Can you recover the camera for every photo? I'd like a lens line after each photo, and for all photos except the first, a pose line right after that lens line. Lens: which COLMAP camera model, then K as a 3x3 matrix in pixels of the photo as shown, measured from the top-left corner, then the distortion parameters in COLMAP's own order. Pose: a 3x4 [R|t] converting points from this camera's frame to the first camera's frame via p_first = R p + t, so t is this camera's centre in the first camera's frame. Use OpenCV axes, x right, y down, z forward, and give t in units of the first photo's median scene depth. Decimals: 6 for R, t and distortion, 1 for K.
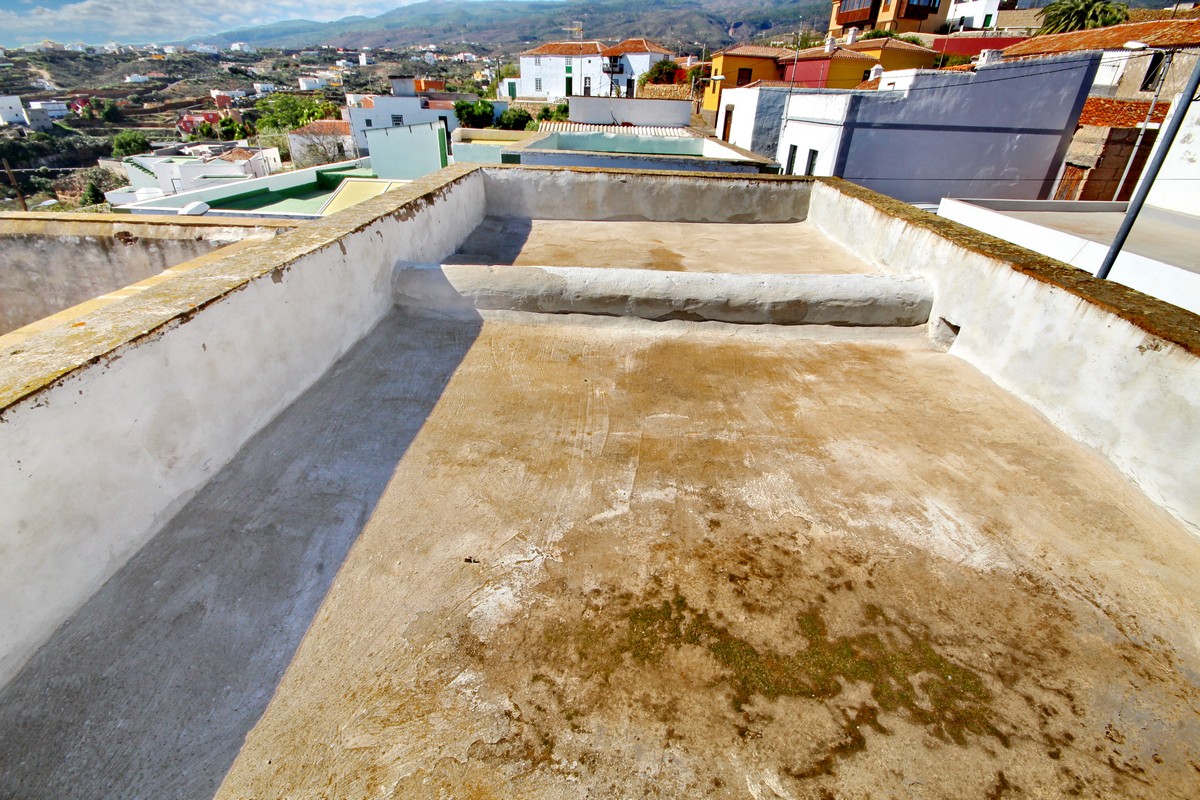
lens RADIAL K [[556.8, 0, 603.6], [0, 556.8, 417.9], [0, 0, 1]] dist [-0.000730, -0.009523]
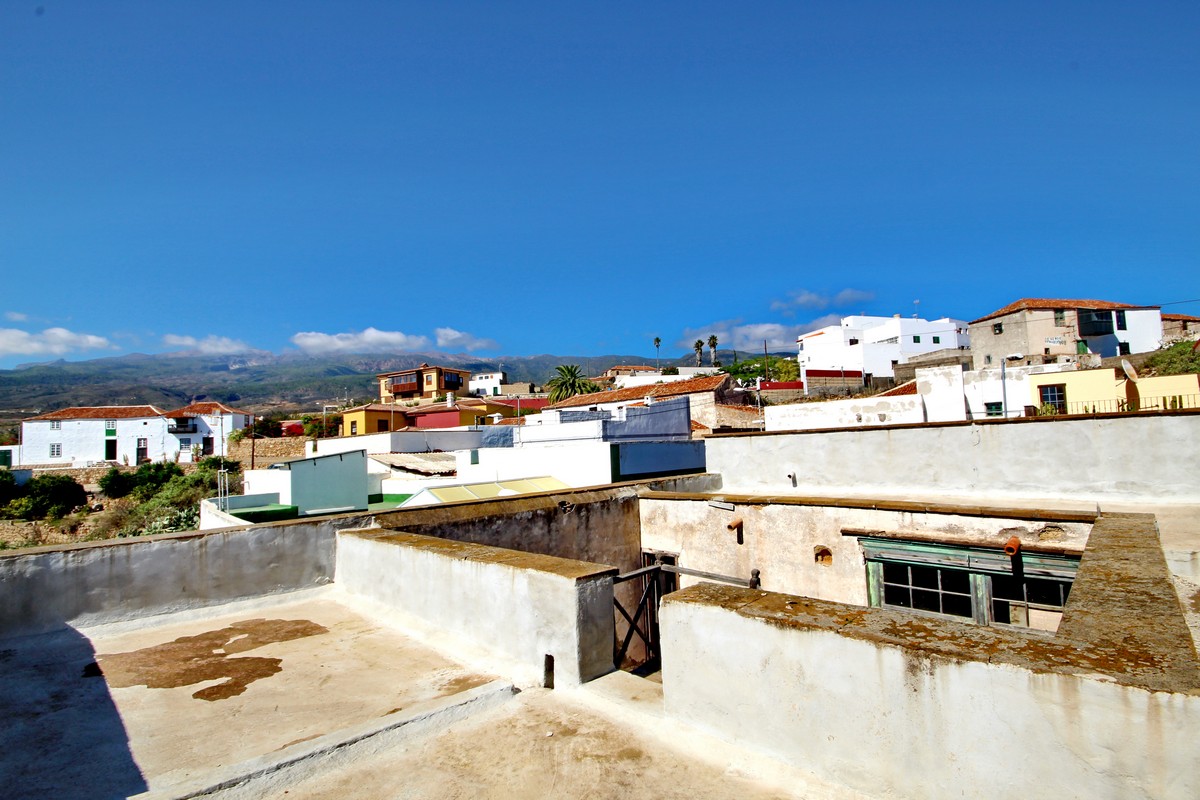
lens RADIAL K [[559.6, 0, 598.8], [0, 559.6, 401.0], [0, 0, 1]] dist [0.009438, -0.010982]
pose [[0.666792, 0.002410, 0.745240, -0.218800], [0.426741, 0.818582, -0.384468, -0.005754], [-0.610966, 0.574385, 0.544796, 0.031776]]
